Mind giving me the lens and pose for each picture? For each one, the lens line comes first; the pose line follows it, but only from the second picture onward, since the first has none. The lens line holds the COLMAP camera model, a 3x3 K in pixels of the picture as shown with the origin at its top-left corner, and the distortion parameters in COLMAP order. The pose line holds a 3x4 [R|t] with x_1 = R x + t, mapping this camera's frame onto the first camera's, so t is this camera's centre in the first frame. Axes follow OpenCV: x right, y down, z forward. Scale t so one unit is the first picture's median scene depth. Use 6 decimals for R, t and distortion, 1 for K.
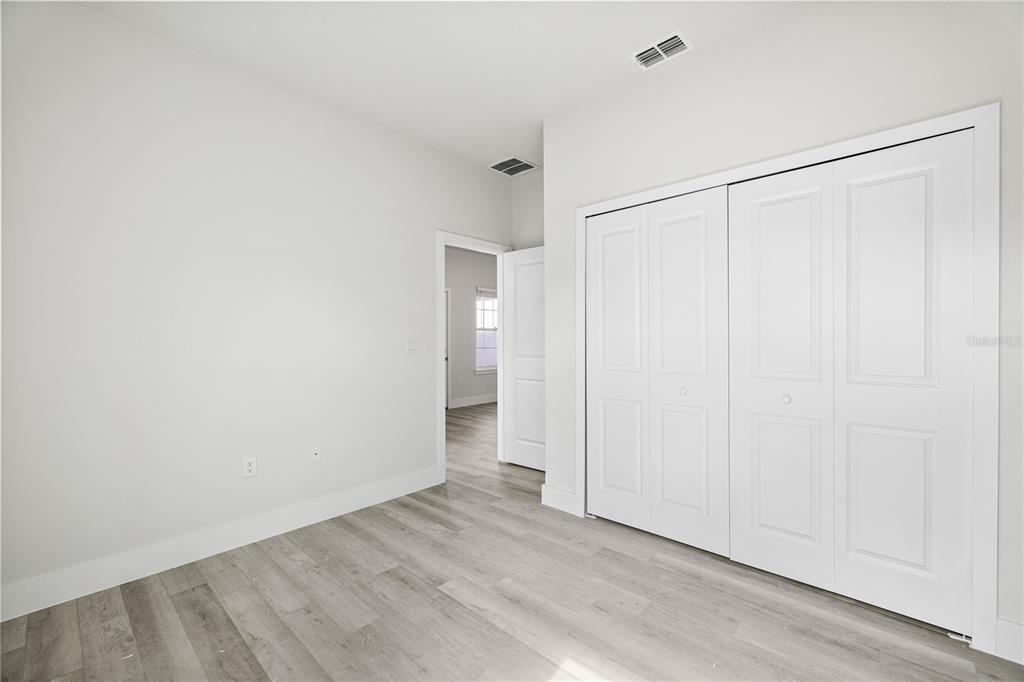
lens RADIAL K [[433.2, 0, 509.4], [0, 433.2, 341.9], [0, 0, 1]] dist [0.001957, -0.000025]
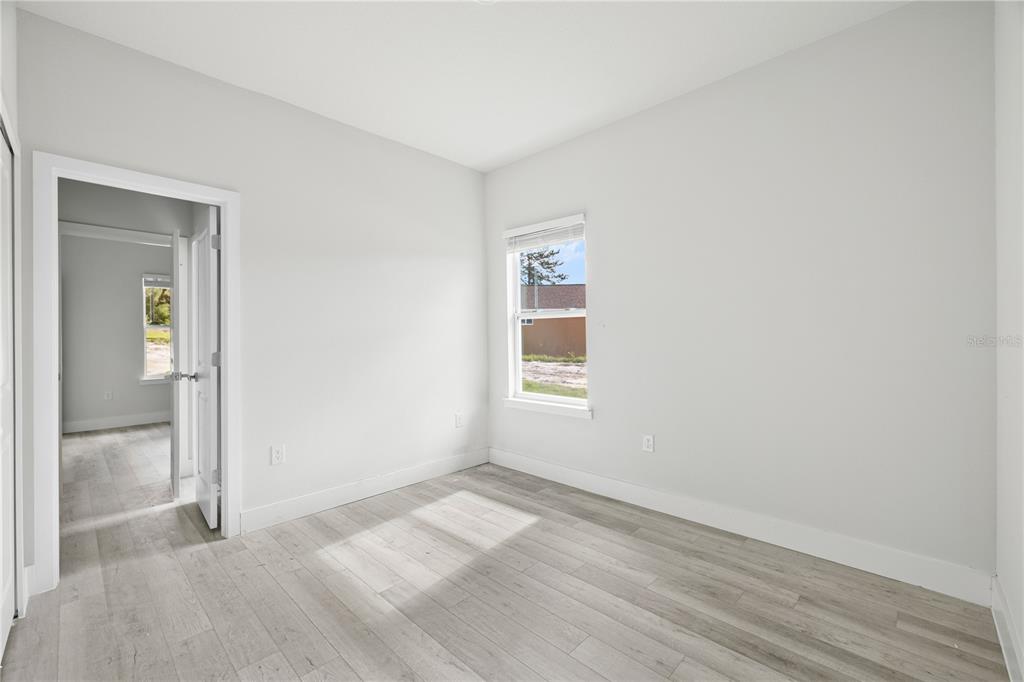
lens RADIAL K [[433.2, 0, 513.4], [0, 433.2, 339.1], [0, 0, 1]] dist [0.001957, -0.000025]
pose [[-0.999730, 0.013473, 0.018906, -0.220896], [0.013489, 0.999909, 0.000697, -0.001414], [-0.018895, 0.000952, -0.999821, 1.971374]]
